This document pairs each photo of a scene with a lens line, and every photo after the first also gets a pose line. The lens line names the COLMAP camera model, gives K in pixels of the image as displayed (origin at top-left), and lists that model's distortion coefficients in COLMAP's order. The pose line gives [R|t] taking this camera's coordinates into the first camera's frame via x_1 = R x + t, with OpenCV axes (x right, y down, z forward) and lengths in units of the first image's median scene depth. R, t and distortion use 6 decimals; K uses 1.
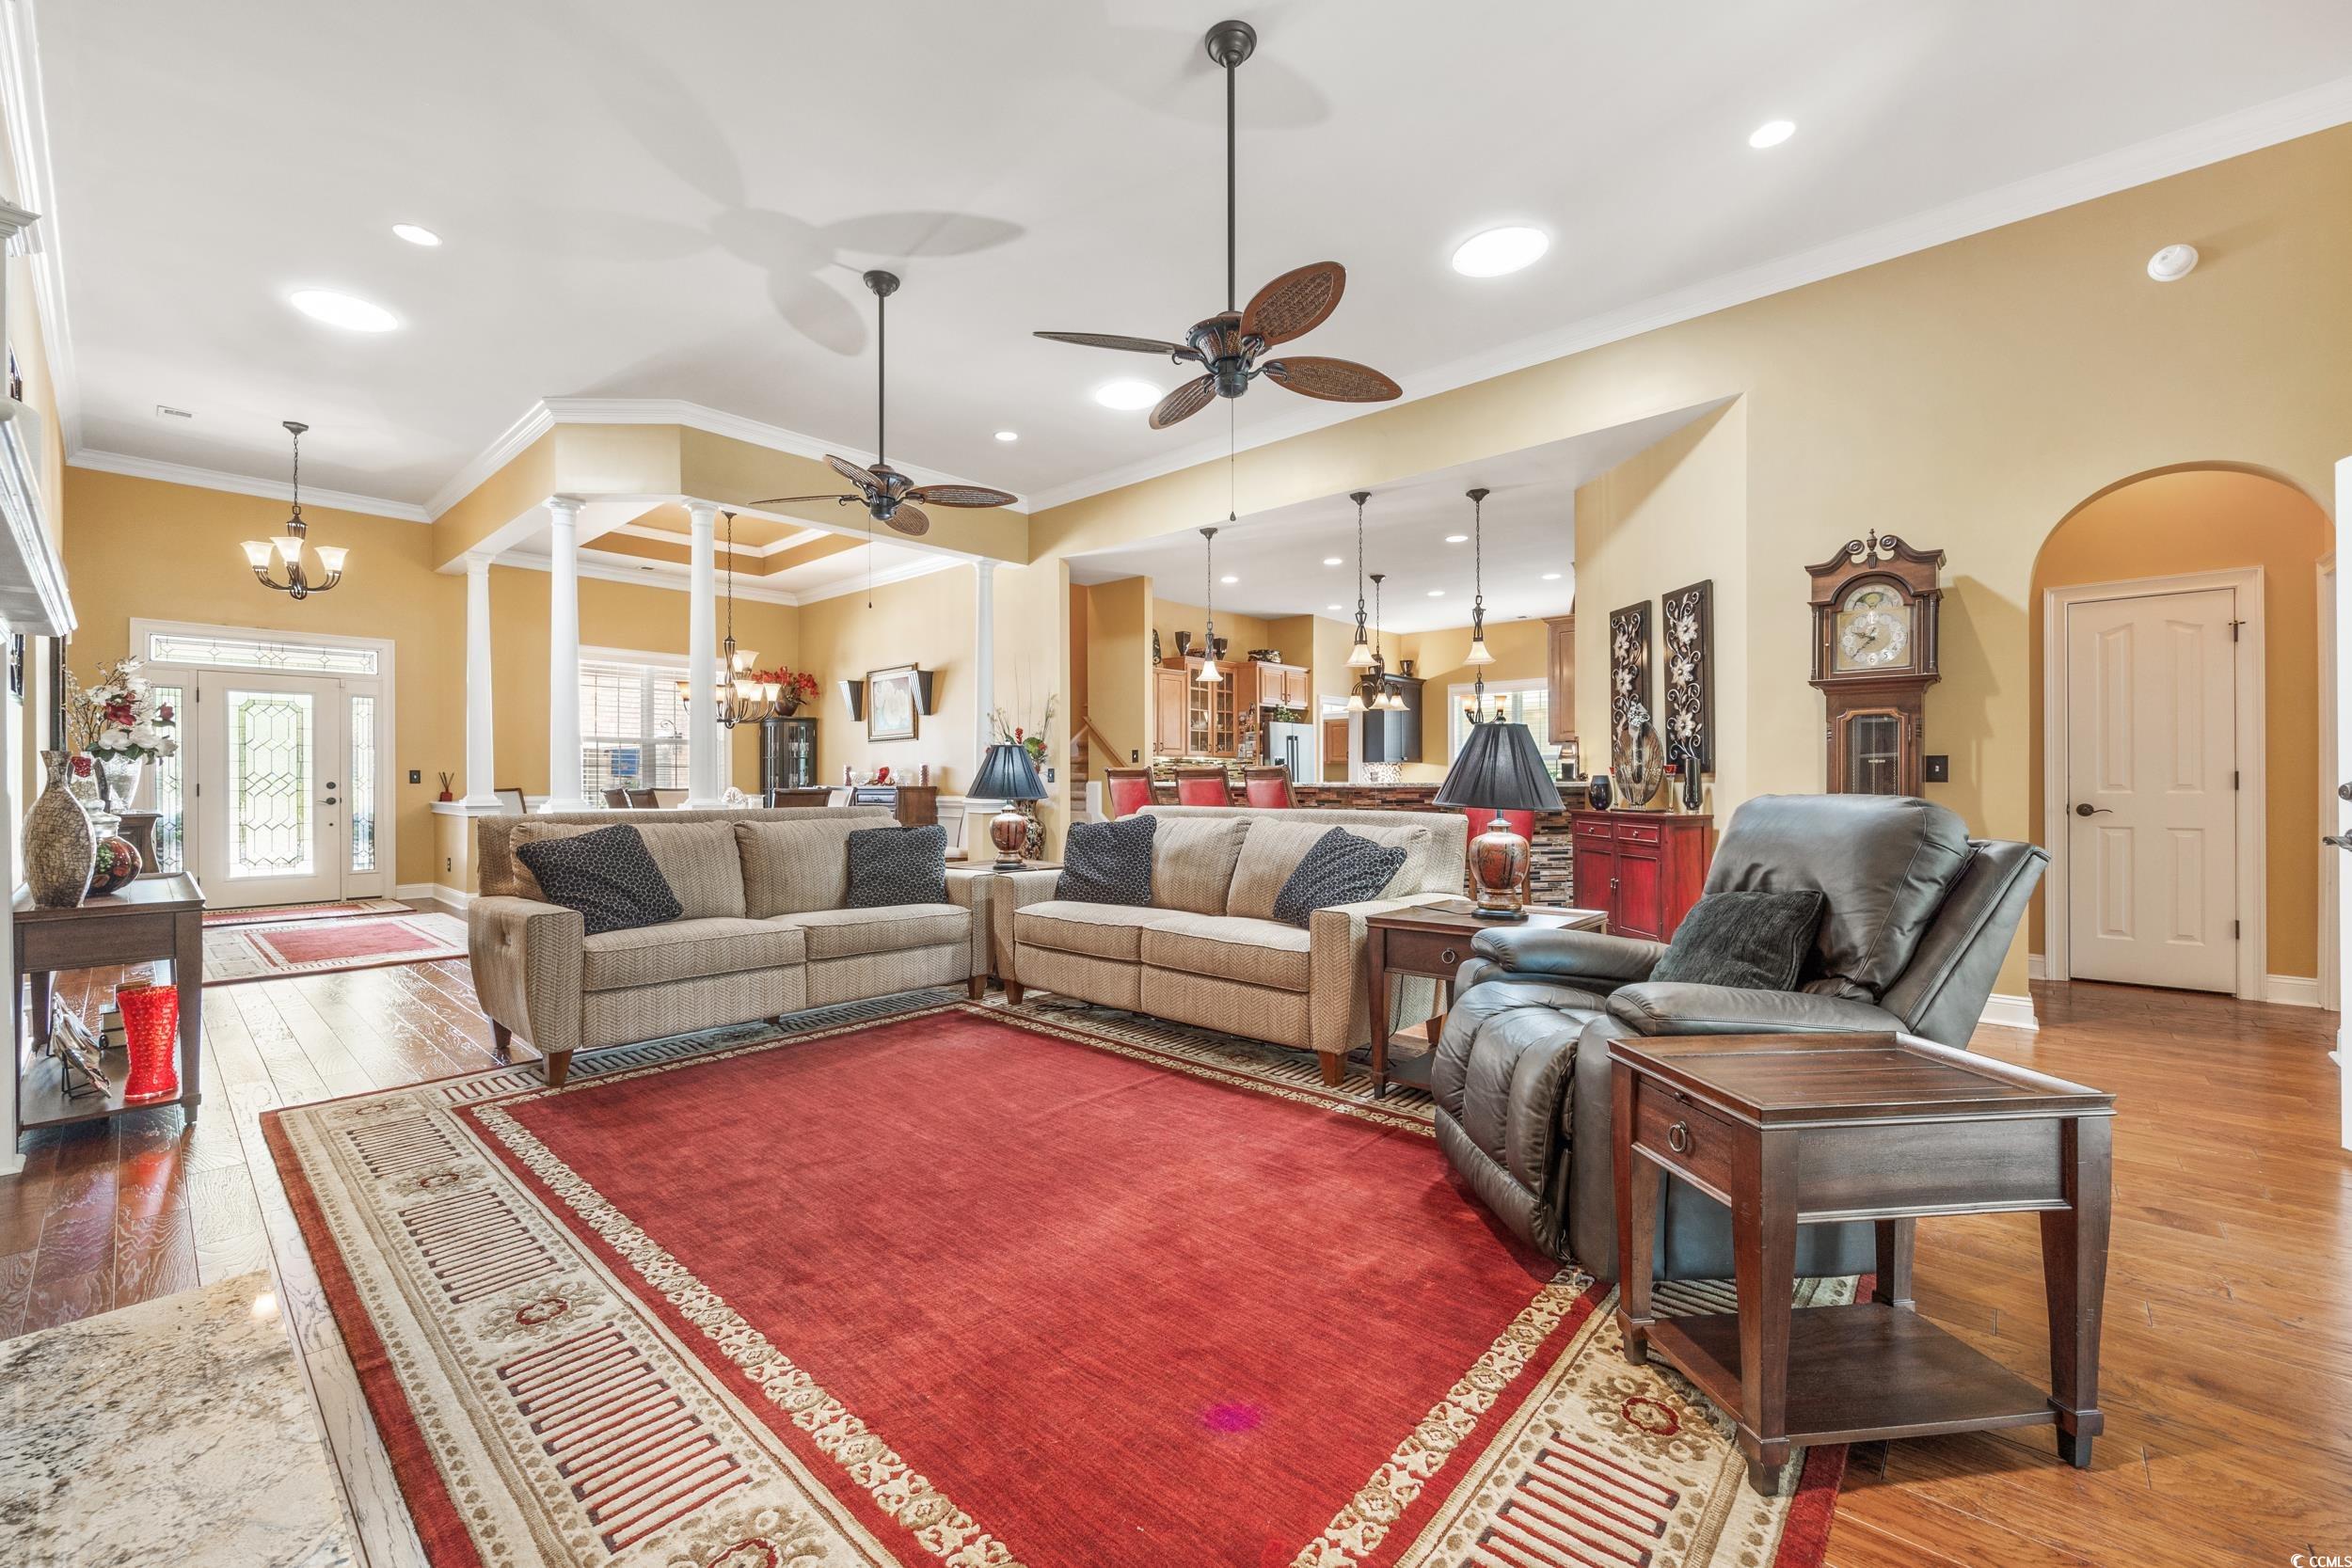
lens RADIAL K [[938.0, 0, 1177.9], [0, 938.0, 779.7], [0, 0, 1]] dist [-0.003724, 0.000554]
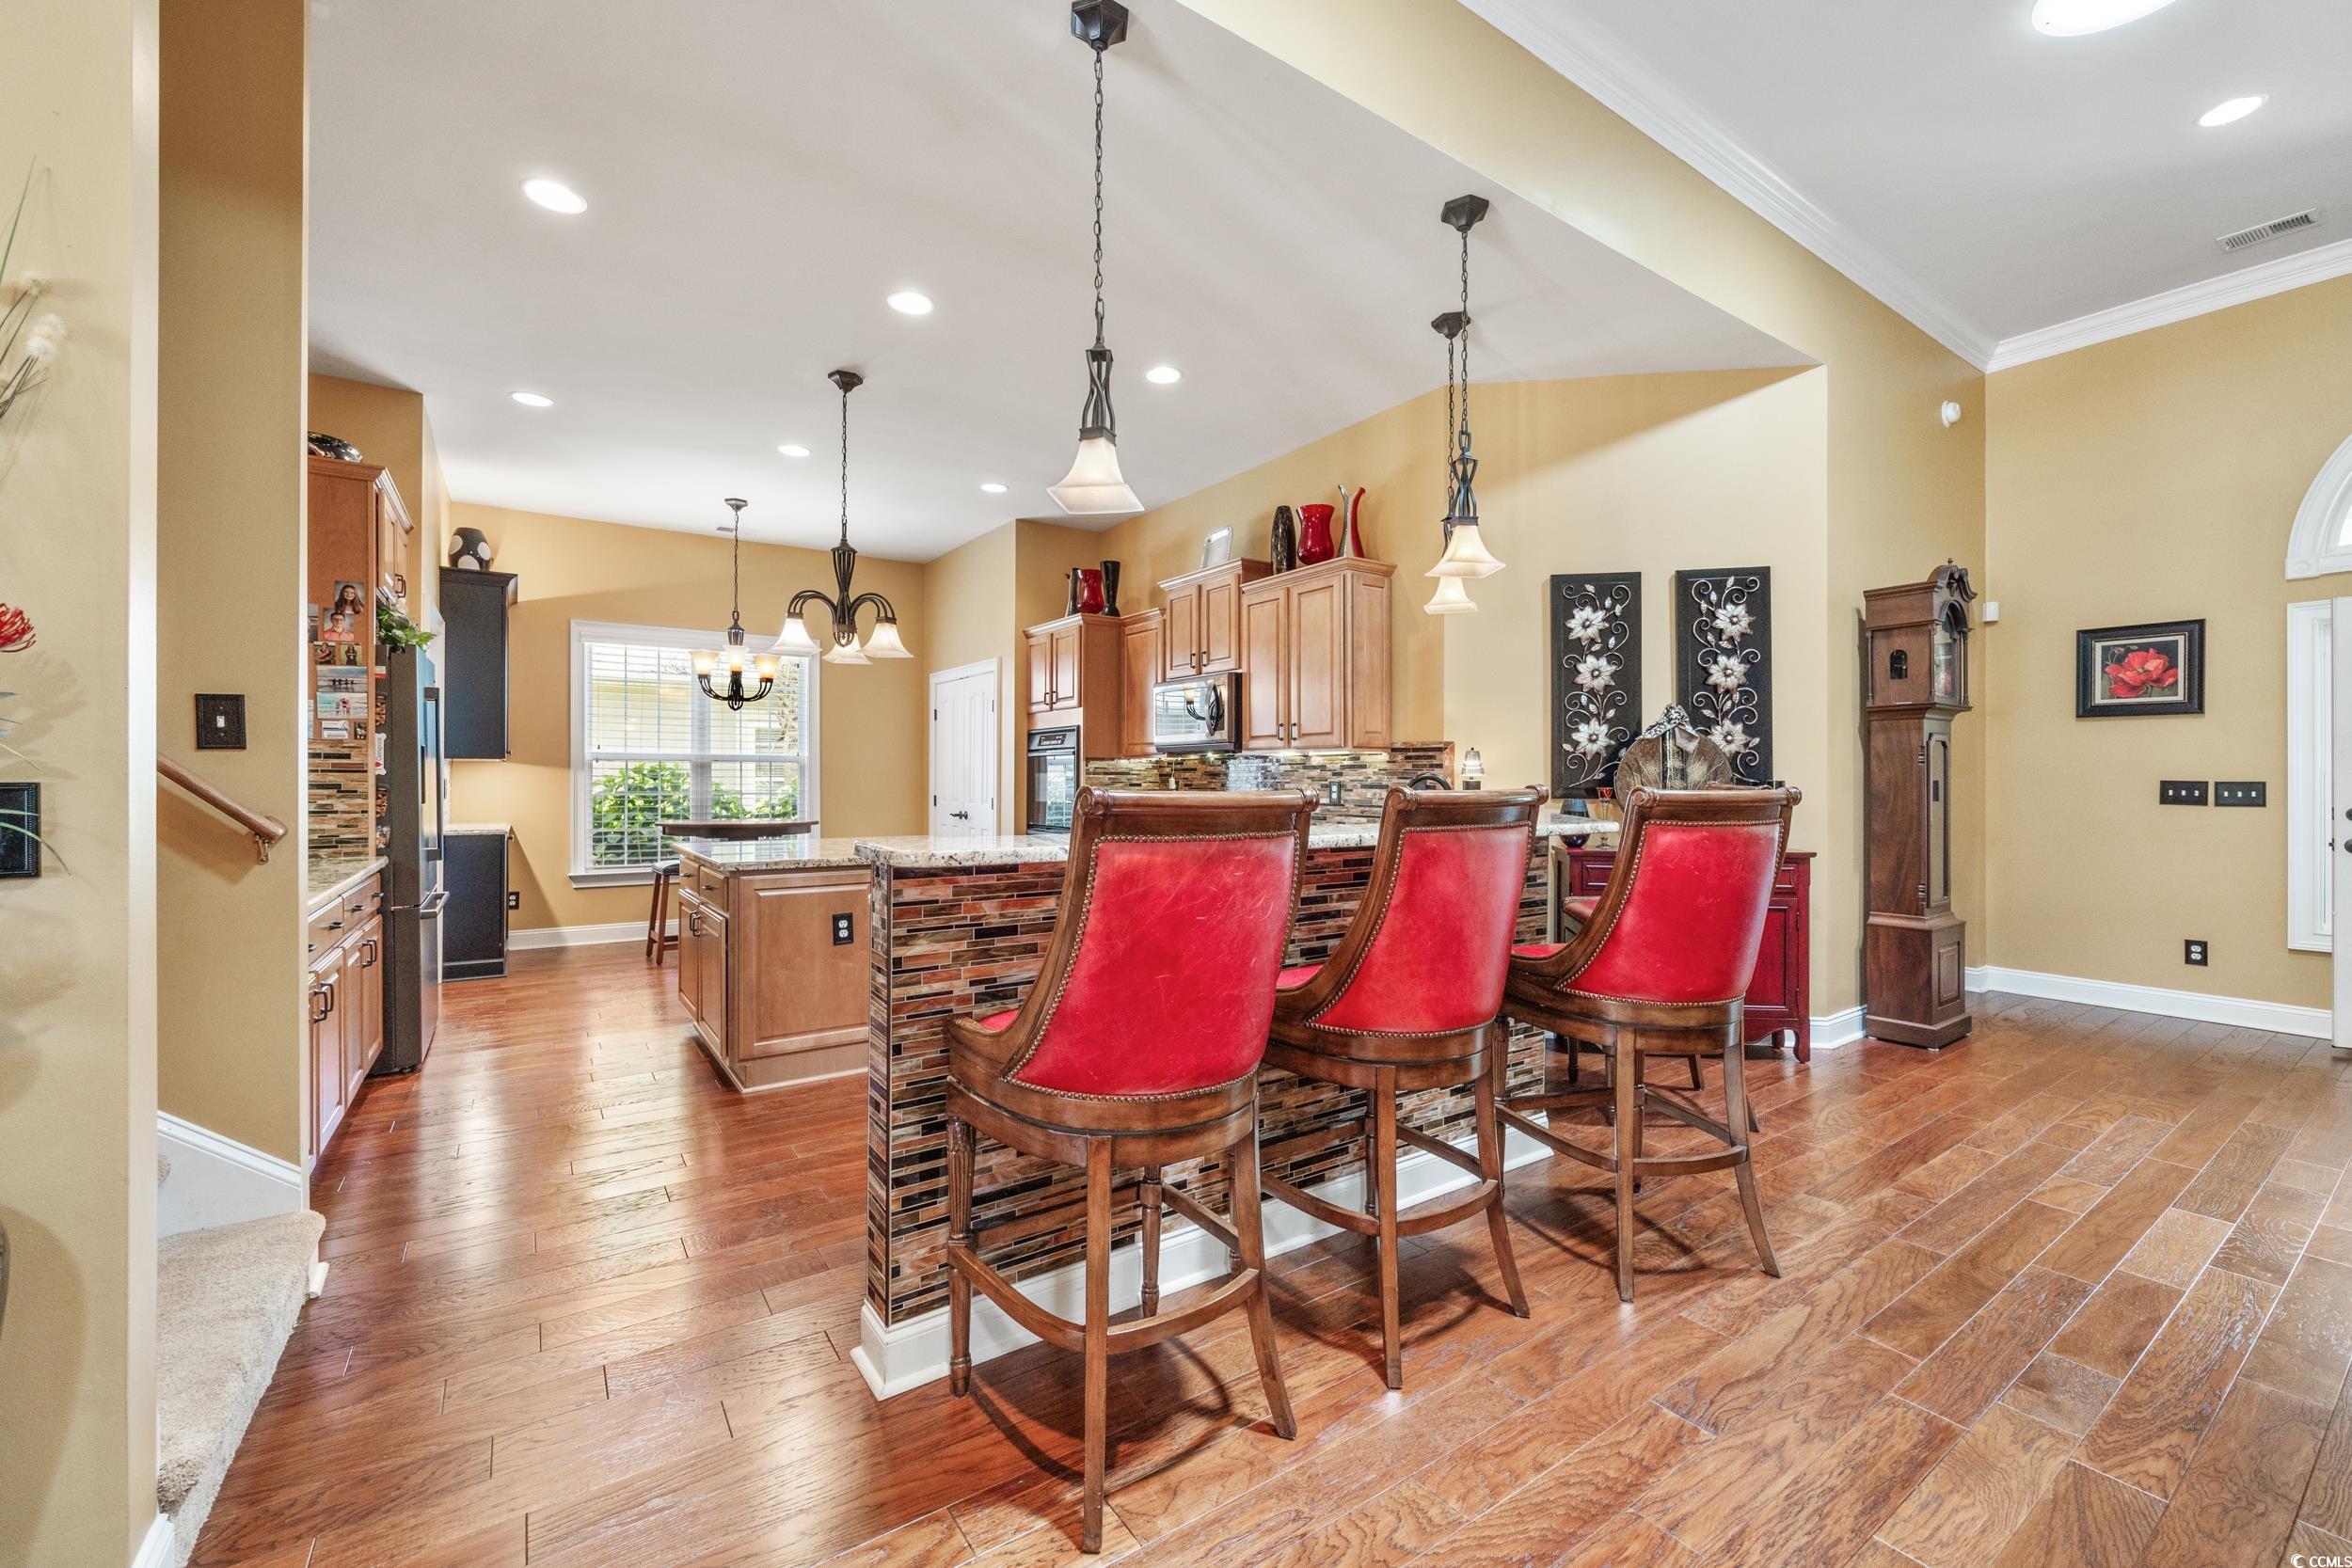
lens RADIAL K [[938.0, 0, 1169.1], [0, 938.0, 785.0], [0, 0, 1]] dist [-0.003724, 0.000554]
pose [[0.244411, -0.002845, 0.969667, -0.216637], [-0.002975, 0.999989, 0.003684, -0.013314], [-0.969667, -0.003785, 0.244400, 0.811925]]
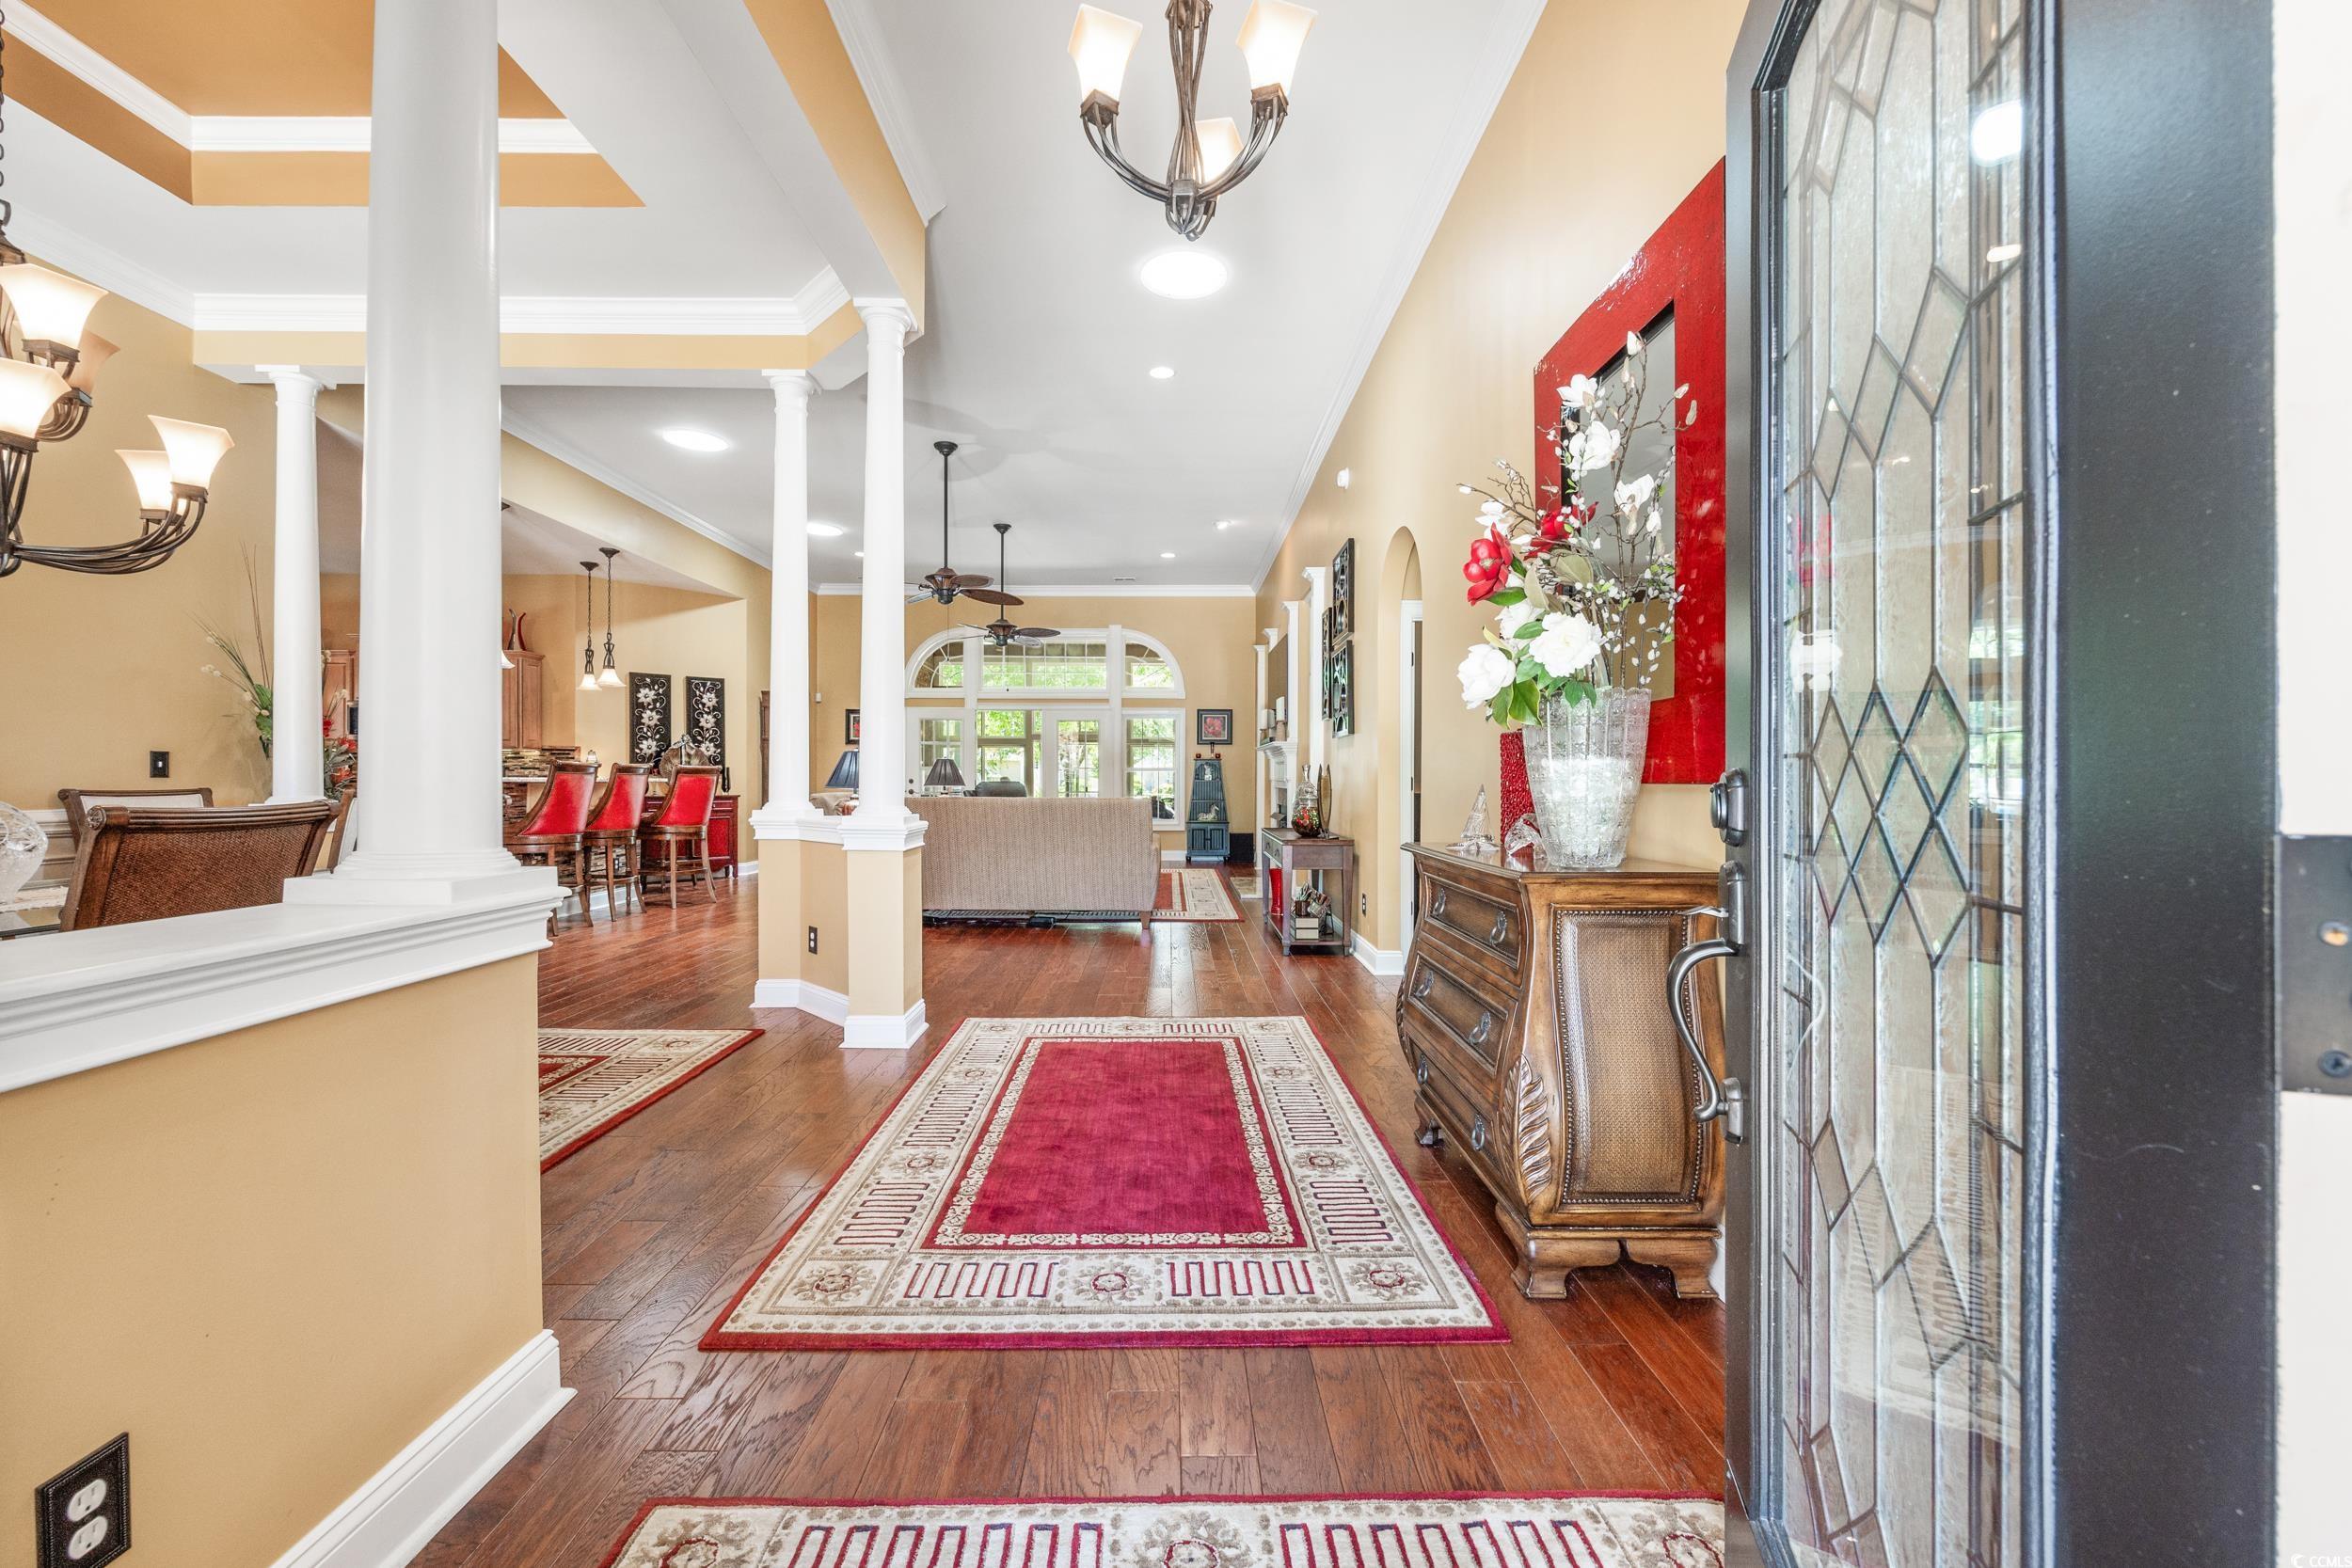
lens RADIAL K [[938.0, 0, 1170.7], [0, 938.0, 781.3], [0, 0, 1]] dist [-0.003724, 0.000554]
pose [[-0.665864, 0.000275, 0.746073, -0.947574], [-0.002222, 0.999995, -0.002351, 0.005374], [-0.746070, -0.003223, -0.665860, 1.001100]]
